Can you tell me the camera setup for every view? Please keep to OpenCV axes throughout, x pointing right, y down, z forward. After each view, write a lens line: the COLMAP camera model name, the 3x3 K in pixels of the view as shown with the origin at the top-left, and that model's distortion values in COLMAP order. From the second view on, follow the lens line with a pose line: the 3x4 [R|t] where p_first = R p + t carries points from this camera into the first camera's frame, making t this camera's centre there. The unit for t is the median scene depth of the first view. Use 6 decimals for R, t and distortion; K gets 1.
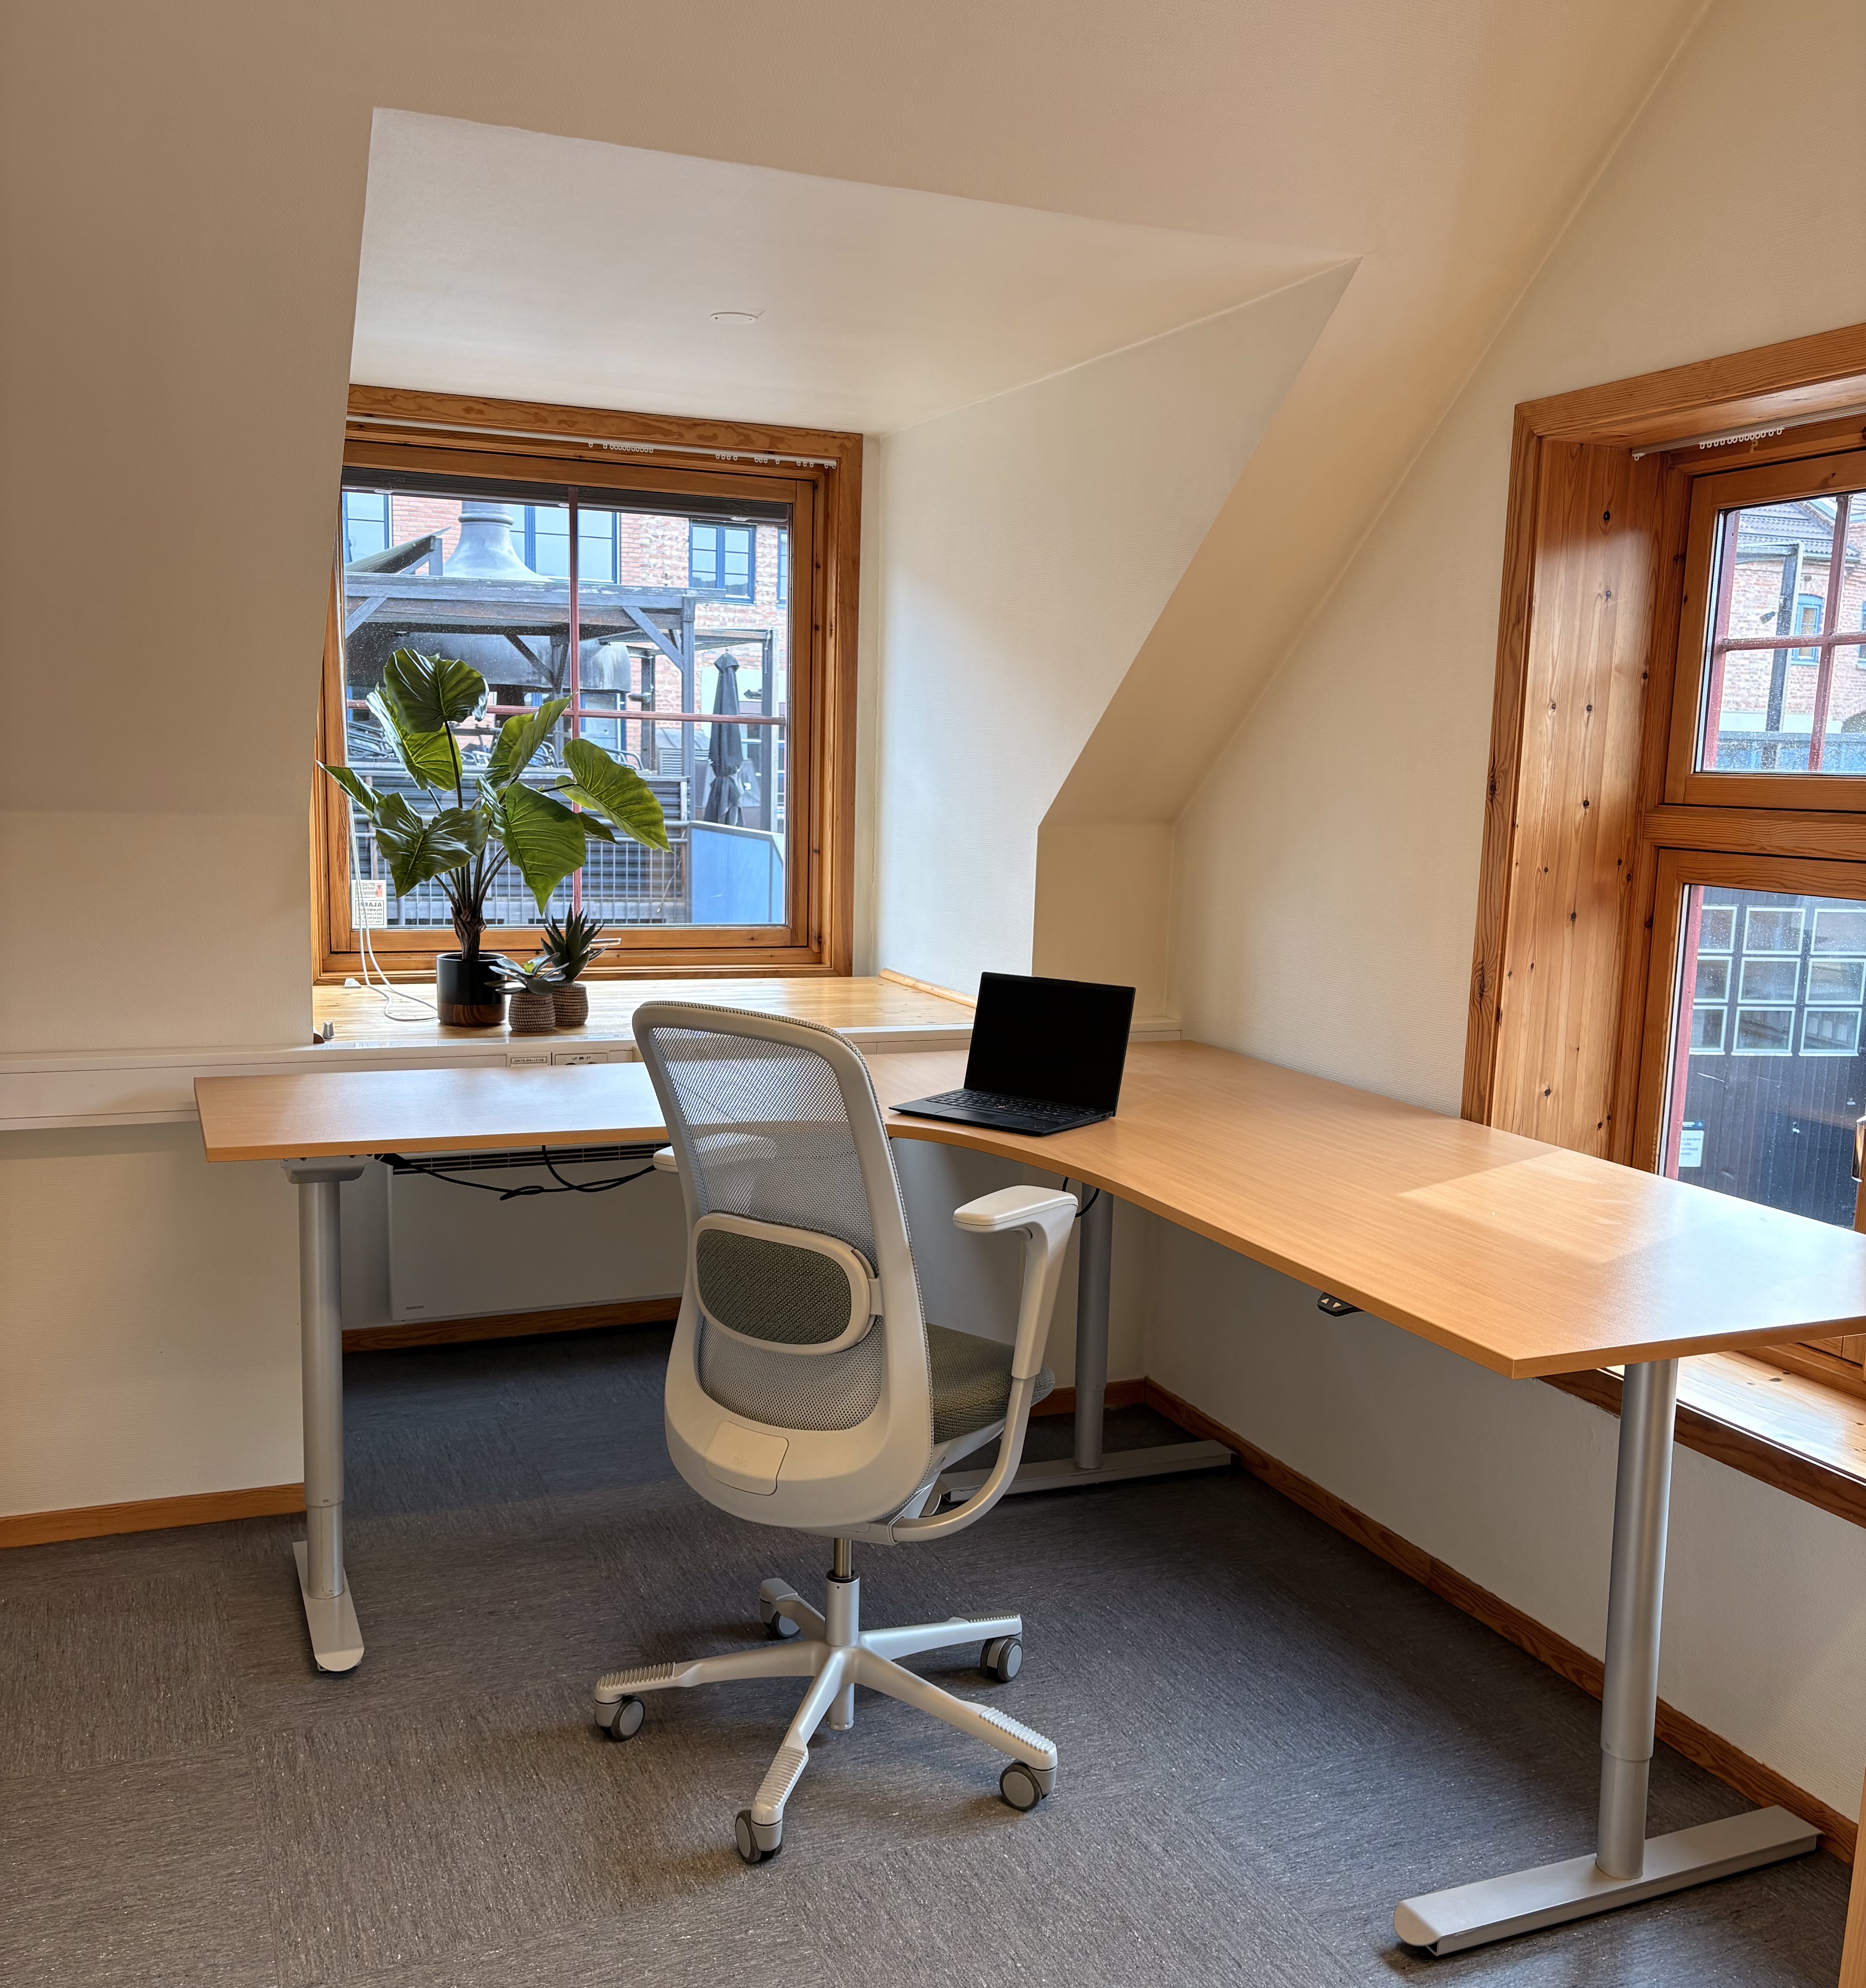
lens RADIAL K [[1885.1, 0, 935.8], [0, 1885.1, 1059.8], [0, 0, 1]] dist [0.128655, -0.290200]
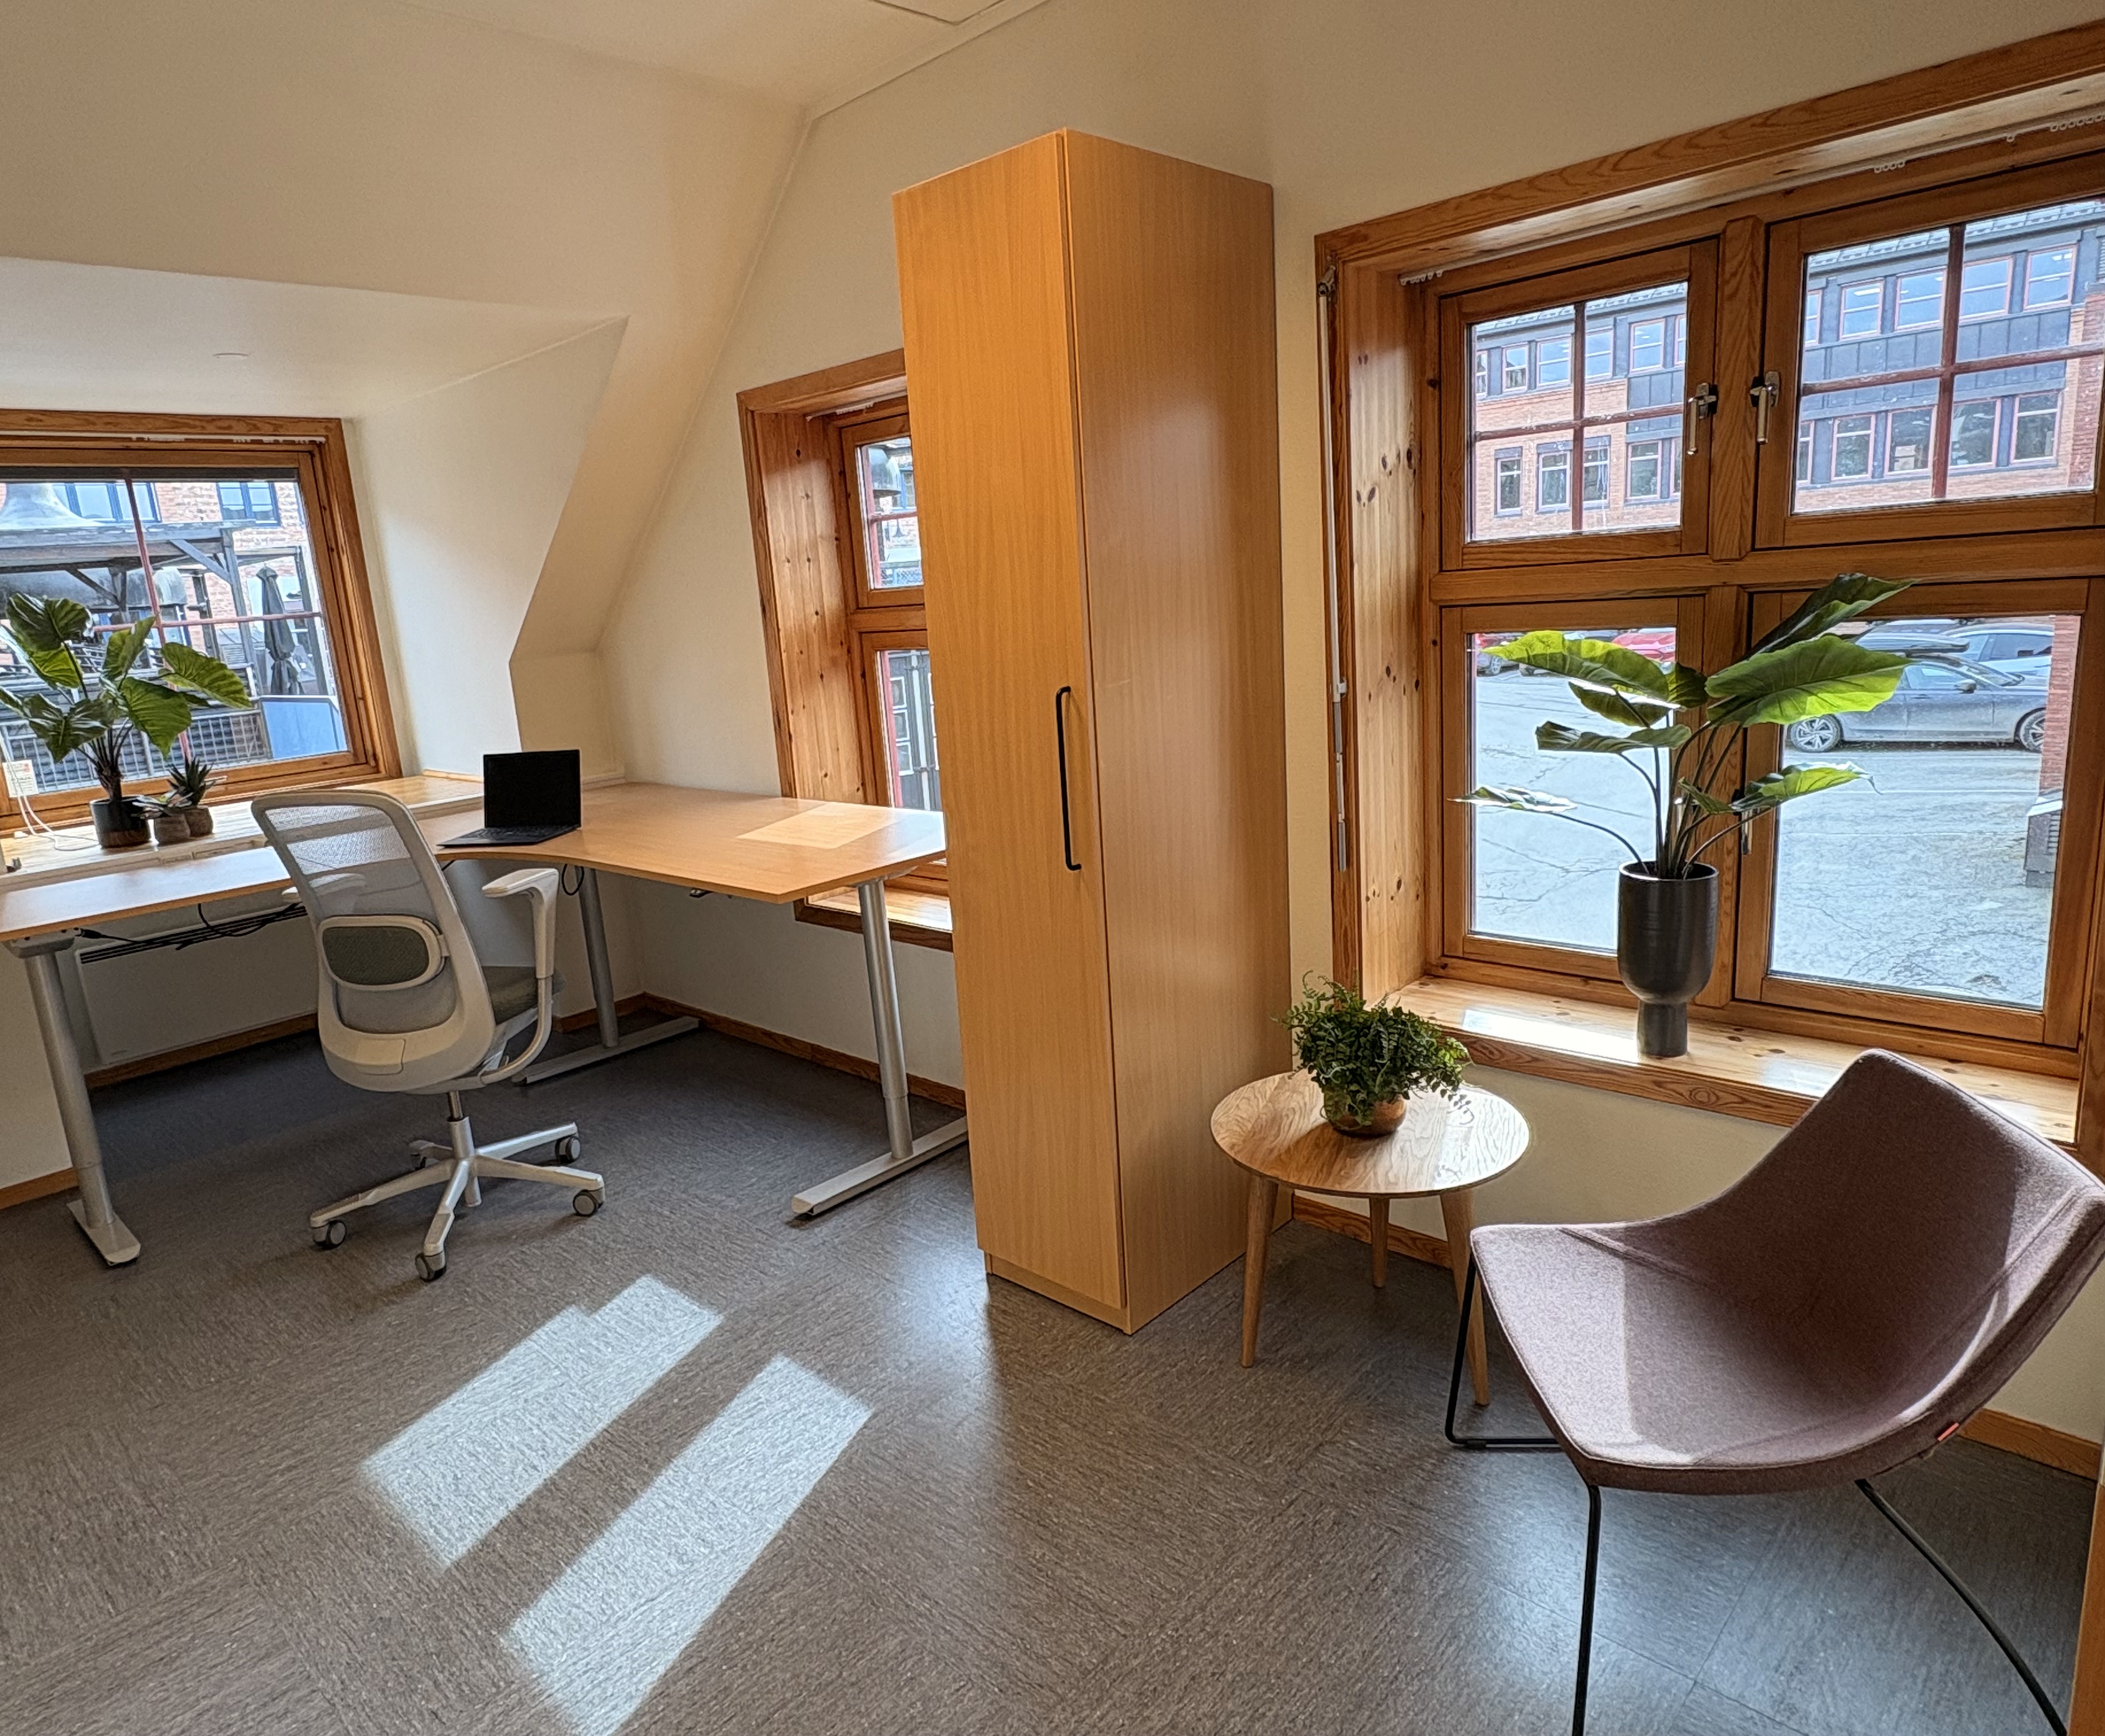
lens RADIAL K [[1305.1, 0, 984.6], [0, 1305.1, 868.6], [0, 0, 1]] dist [0.001715, 0.004372]
pose [[0.922784, -0.176599, 0.342465, 0.017647], [0.160792, 0.984191, 0.074259, 0.030295], [-0.350165, -0.013459, 0.936591, -0.174725]]
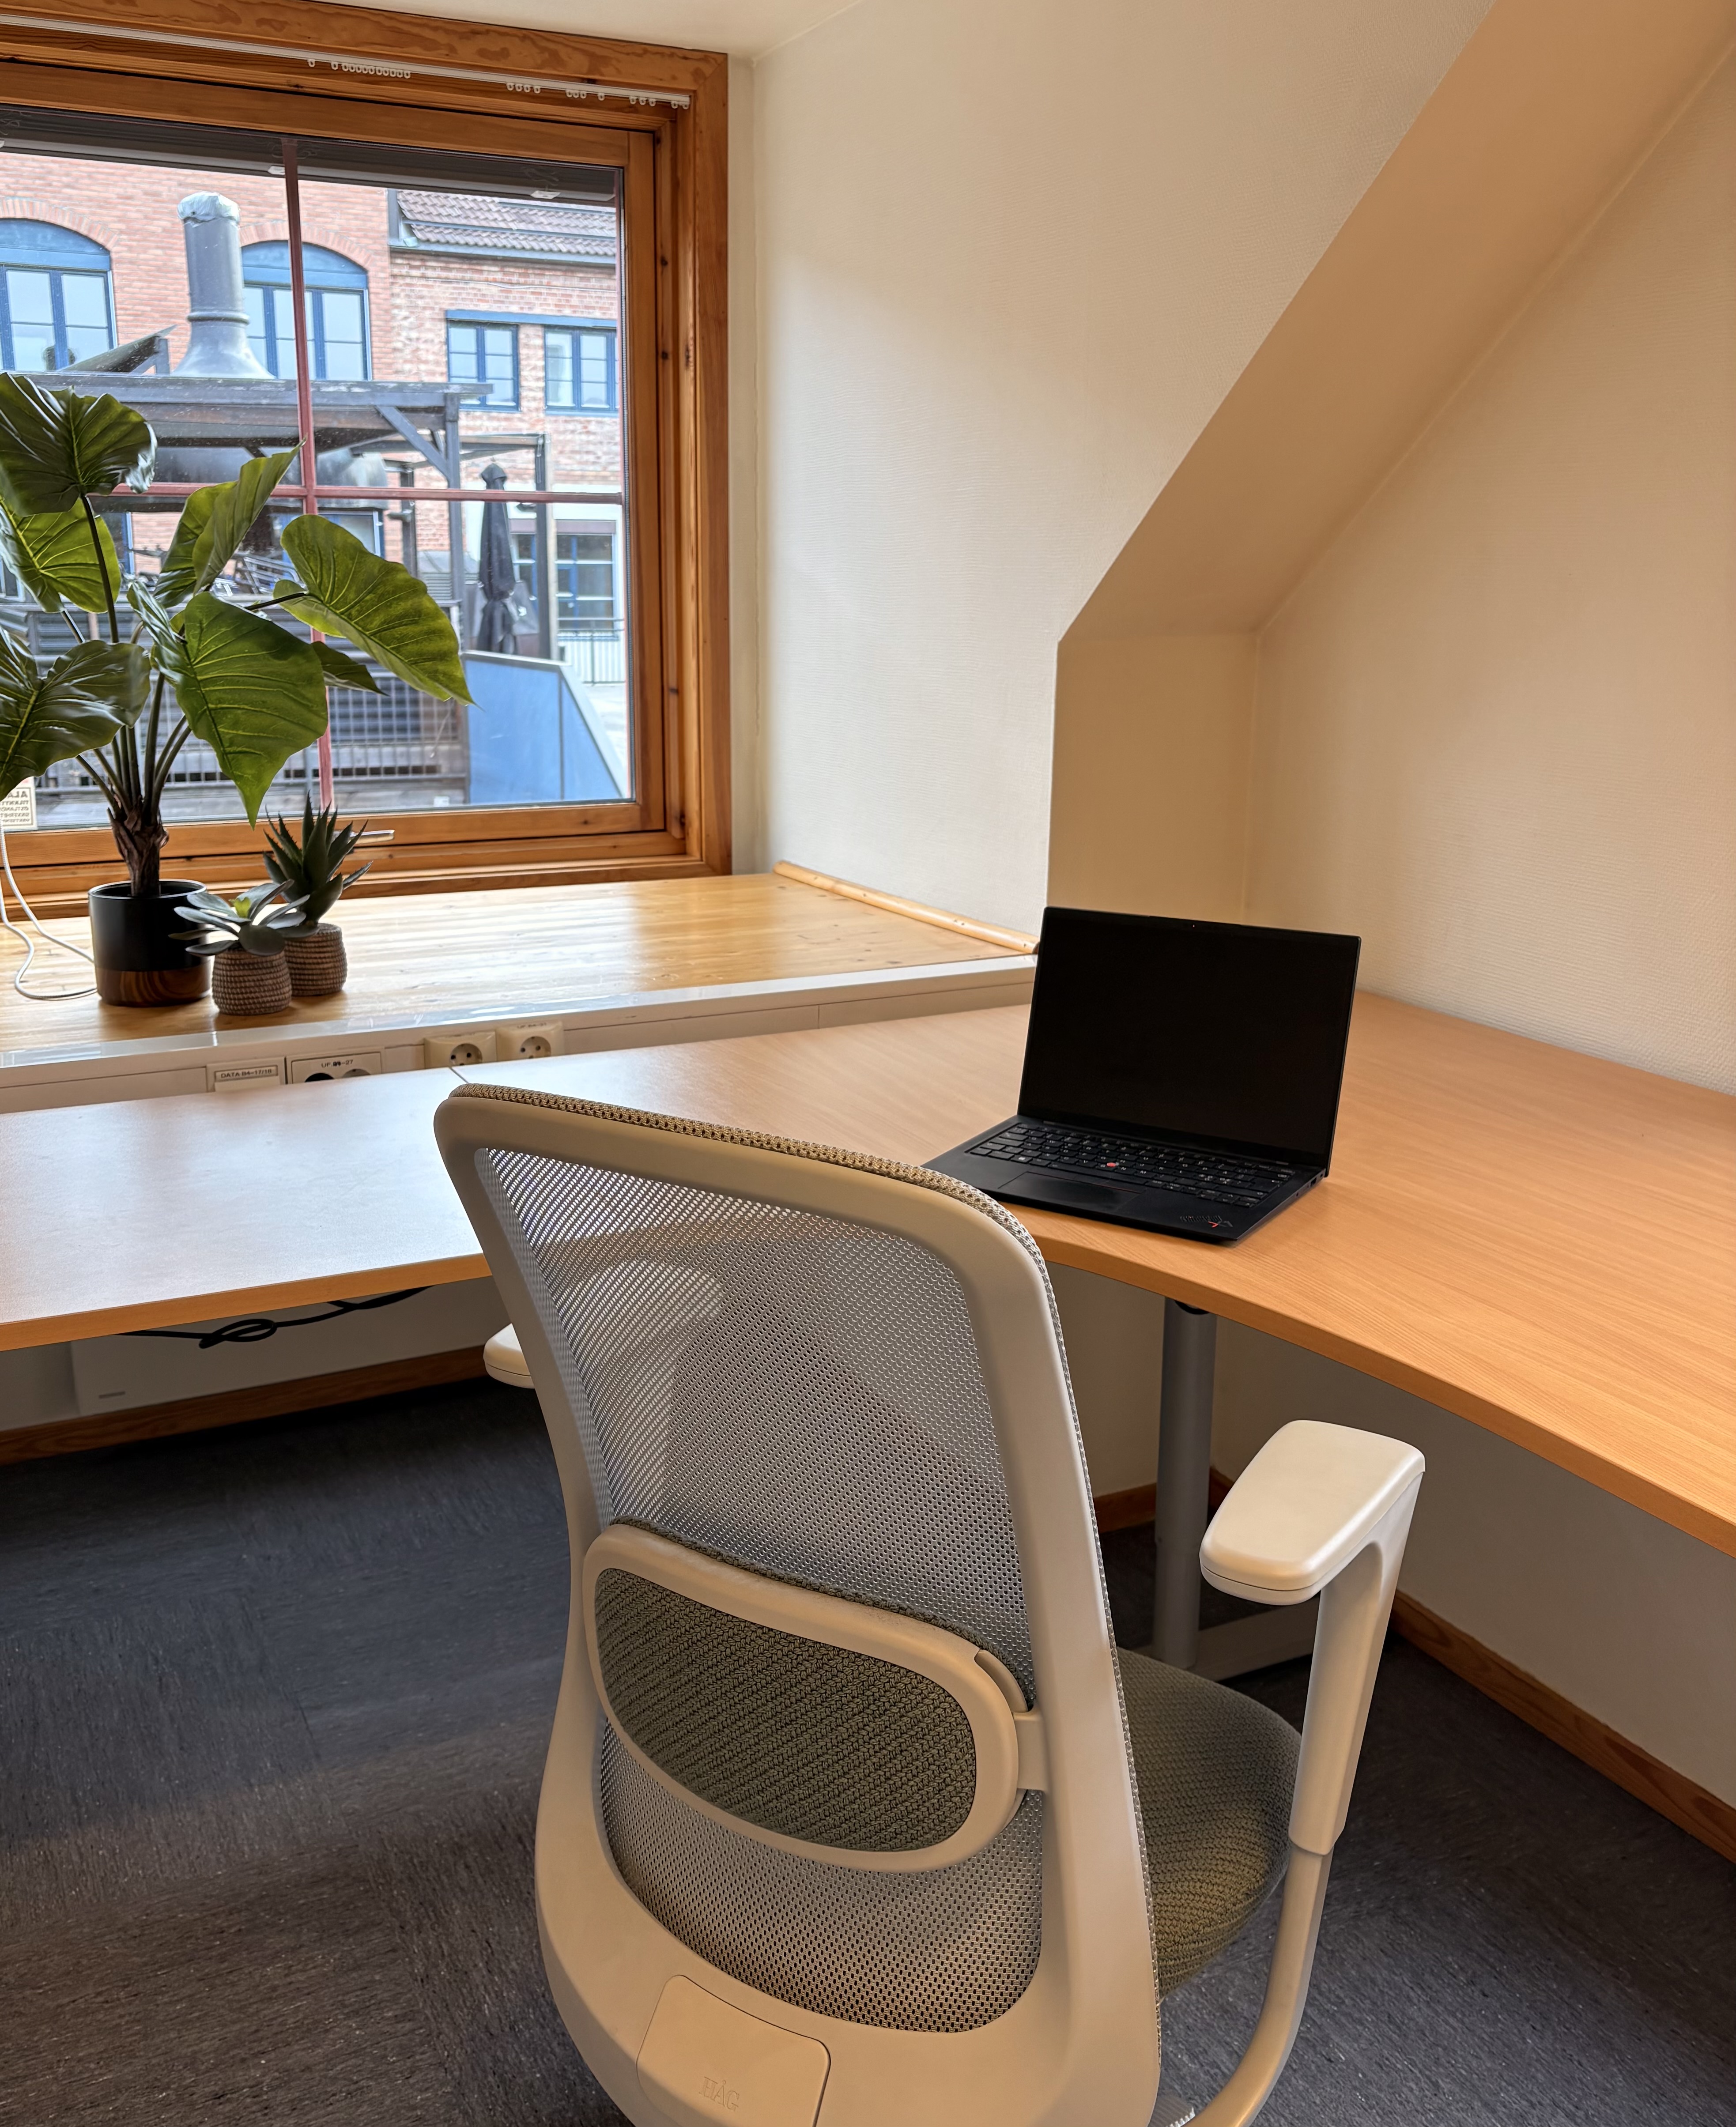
lens RADIAL K [[1972.2, 0, 814.8], [0, 1972.2, 1026.6], [0, 0, 1]] dist [0.016472, 0.019230]
pose [[0.998520, -0.035066, 0.041571, -0.059315], [0.032234, 0.997236, 0.066939, -0.045028], [-0.043804, -0.065500, 0.996891, 0.354858]]
